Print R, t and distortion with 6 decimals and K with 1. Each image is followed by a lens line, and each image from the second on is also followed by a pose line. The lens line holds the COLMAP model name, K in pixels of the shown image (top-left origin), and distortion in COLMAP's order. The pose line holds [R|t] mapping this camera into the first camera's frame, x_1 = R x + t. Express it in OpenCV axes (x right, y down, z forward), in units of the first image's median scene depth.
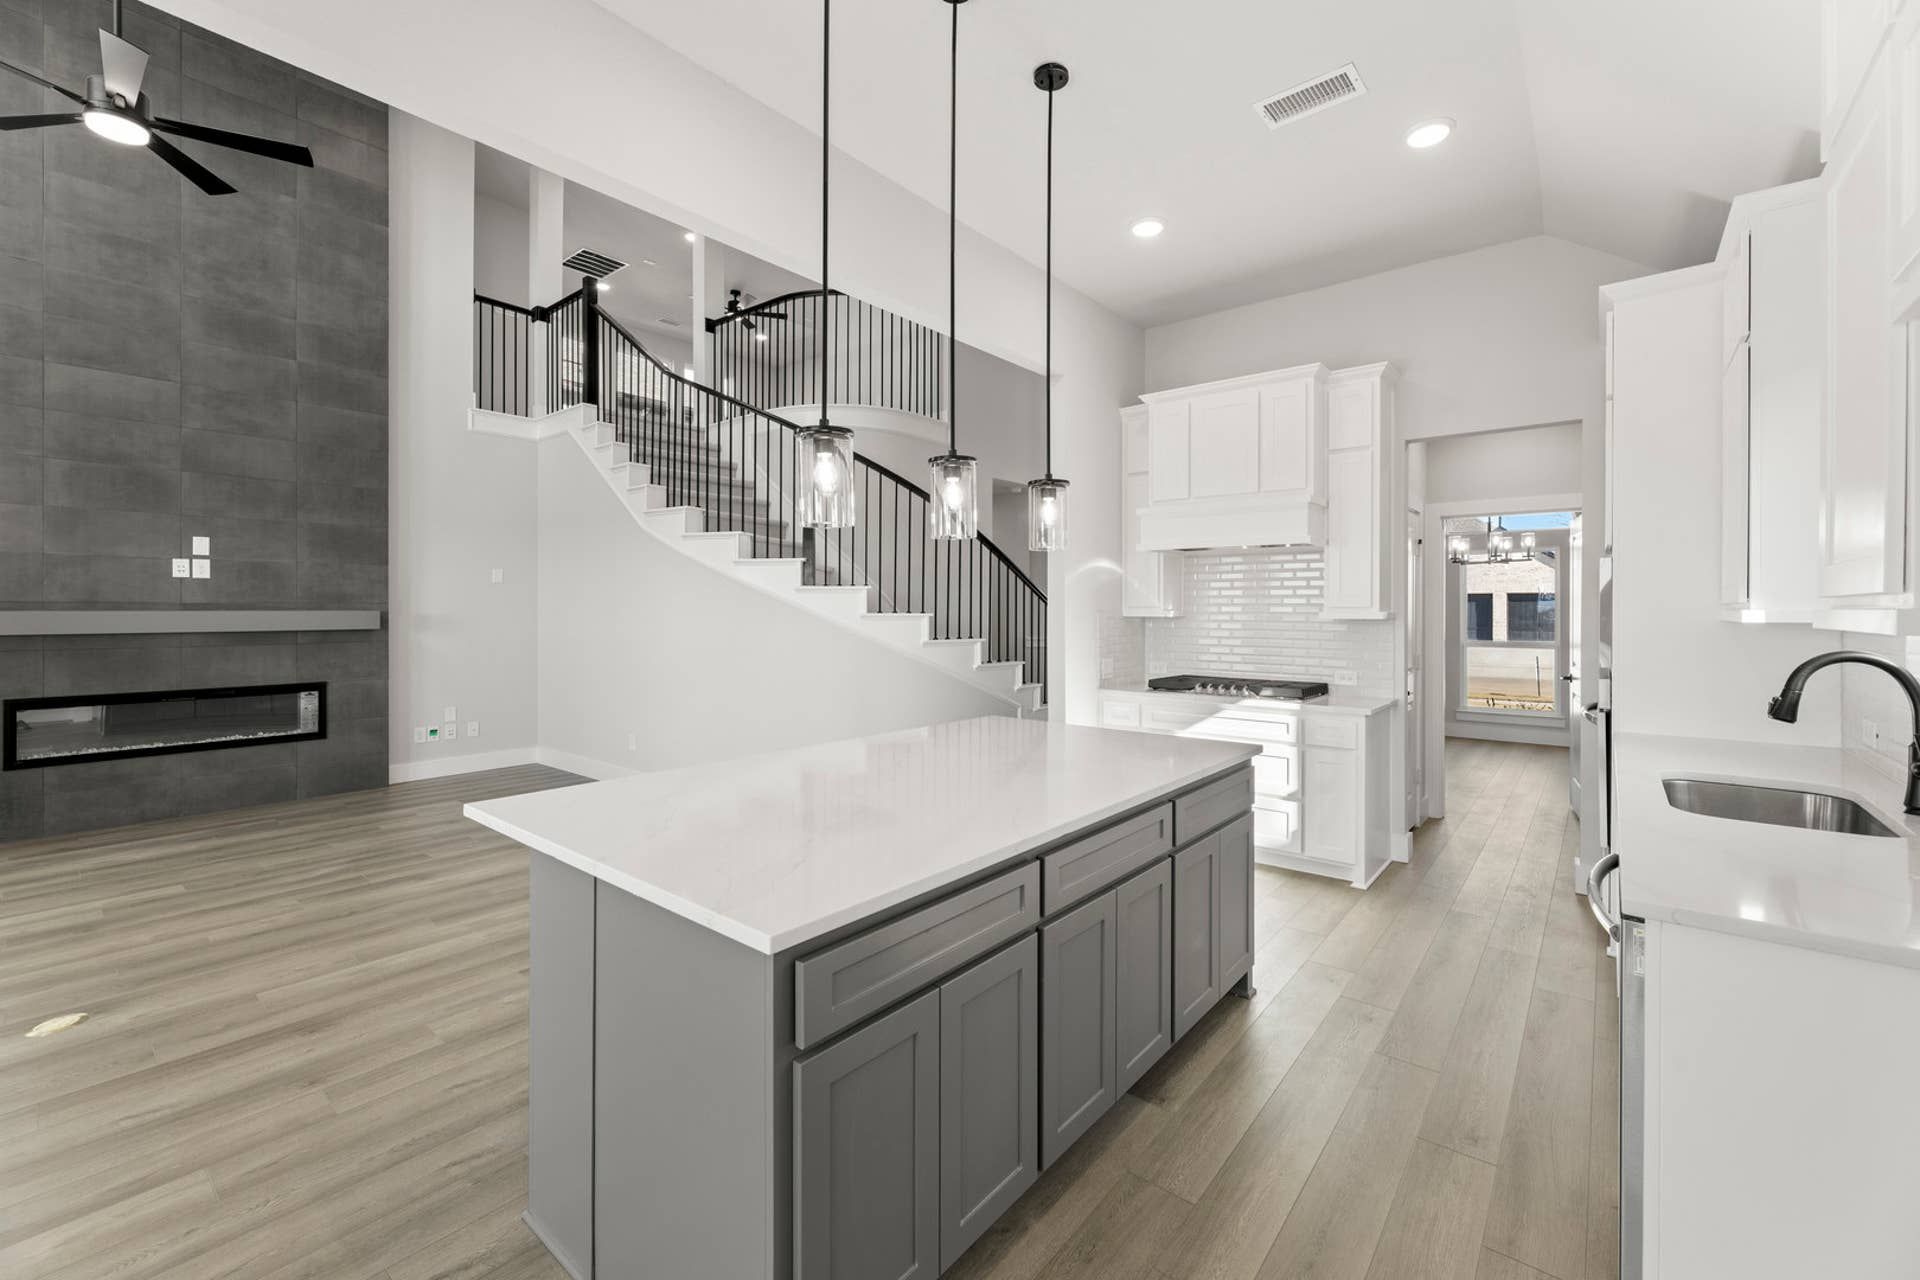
lens RADIAL K [[786.9, 0, 984.8], [0, 786.9, 608.7], [0, 0, 1]] dist [-0.005240, 0.001204]
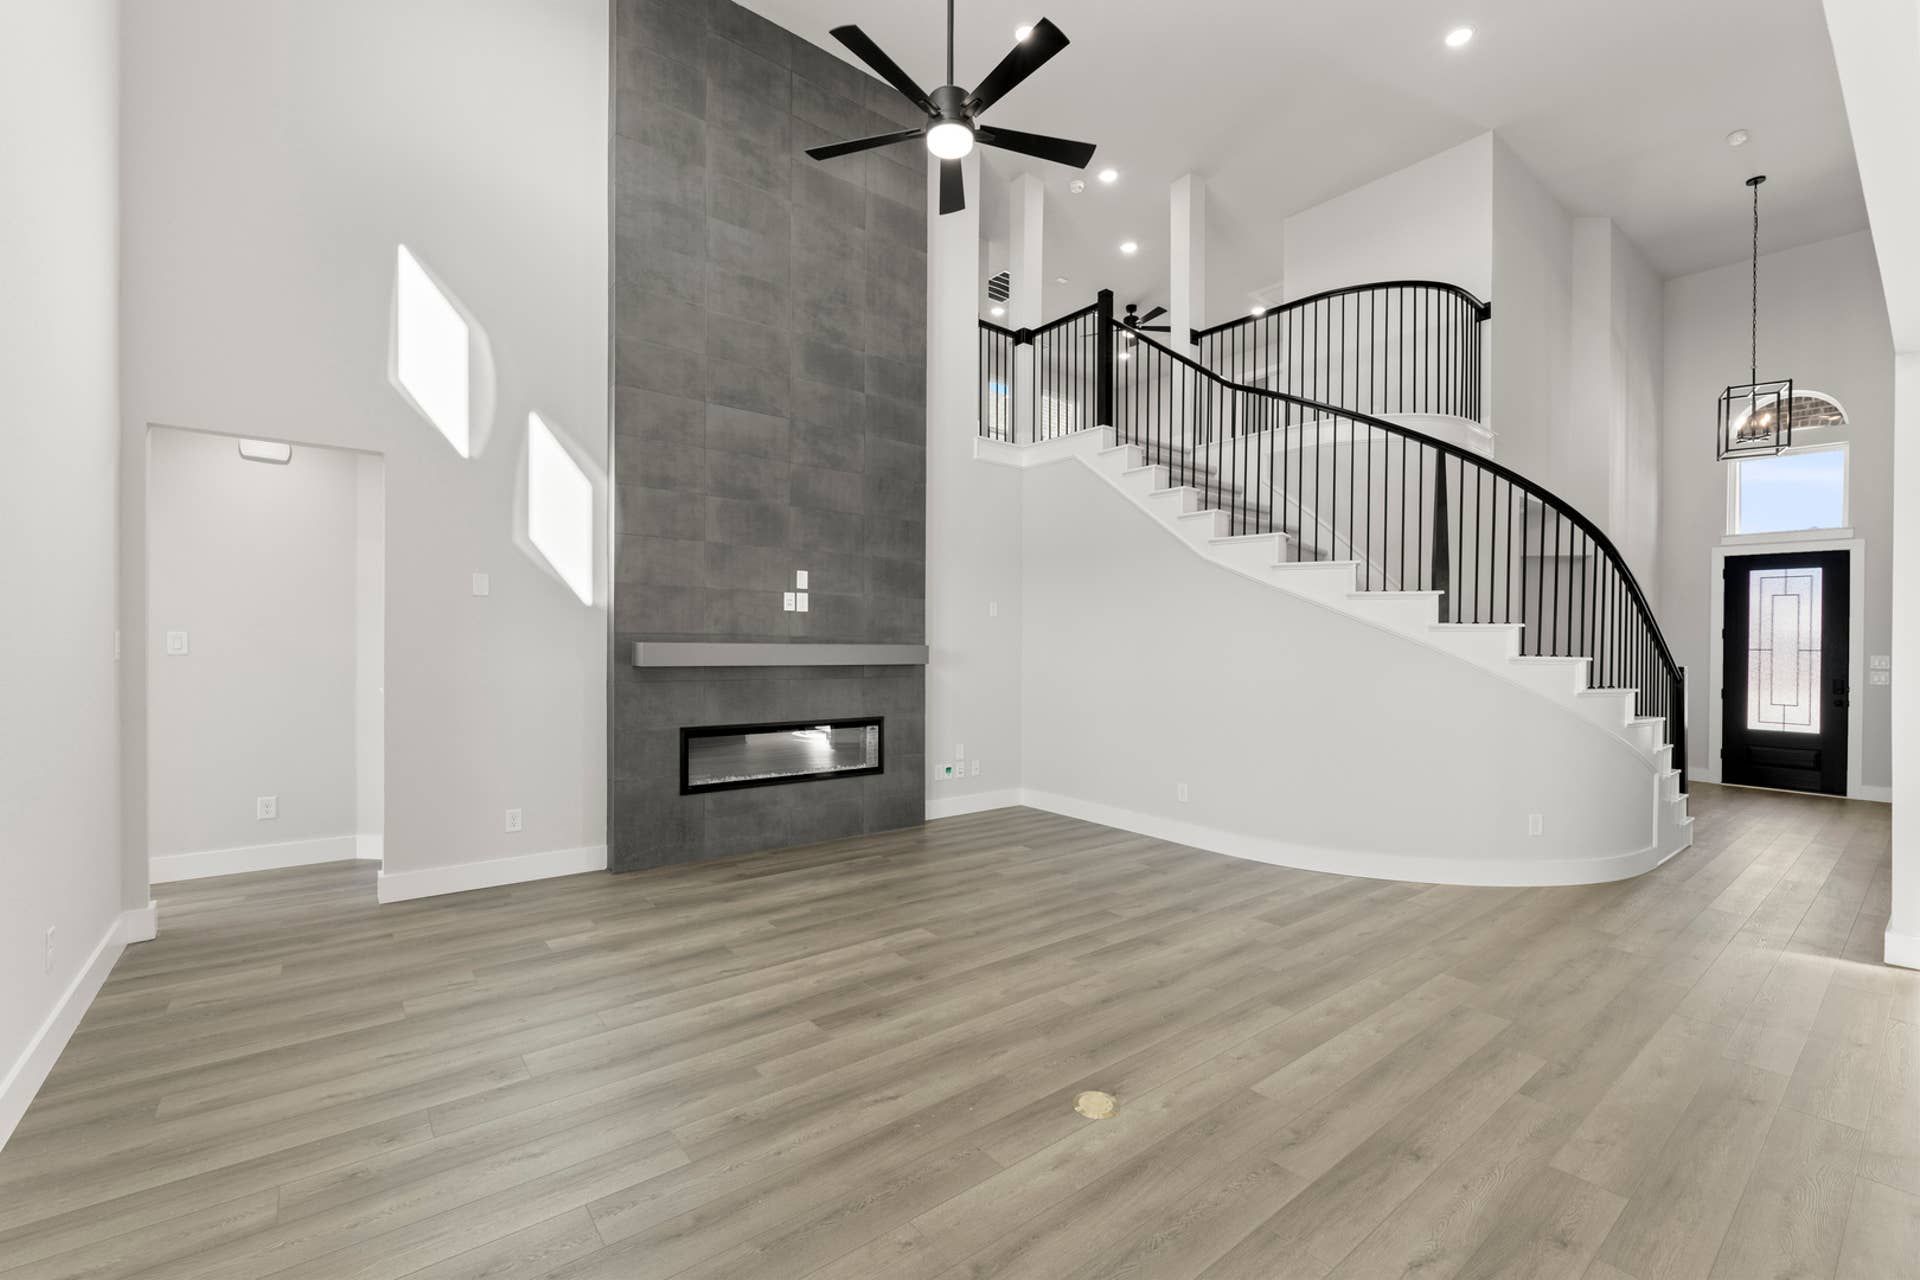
lens RADIAL K [[786.9, 0, 899.5], [0, 786.9, 649.6], [0, 0, 1]] dist [-0.005240, 0.001204]
pose [[0.973187, 0.009618, -0.229815, -0.625134], [-0.008489, 0.999947, 0.005905, 0.002874], [0.229860, -0.003796, 0.973216, 0.039027]]
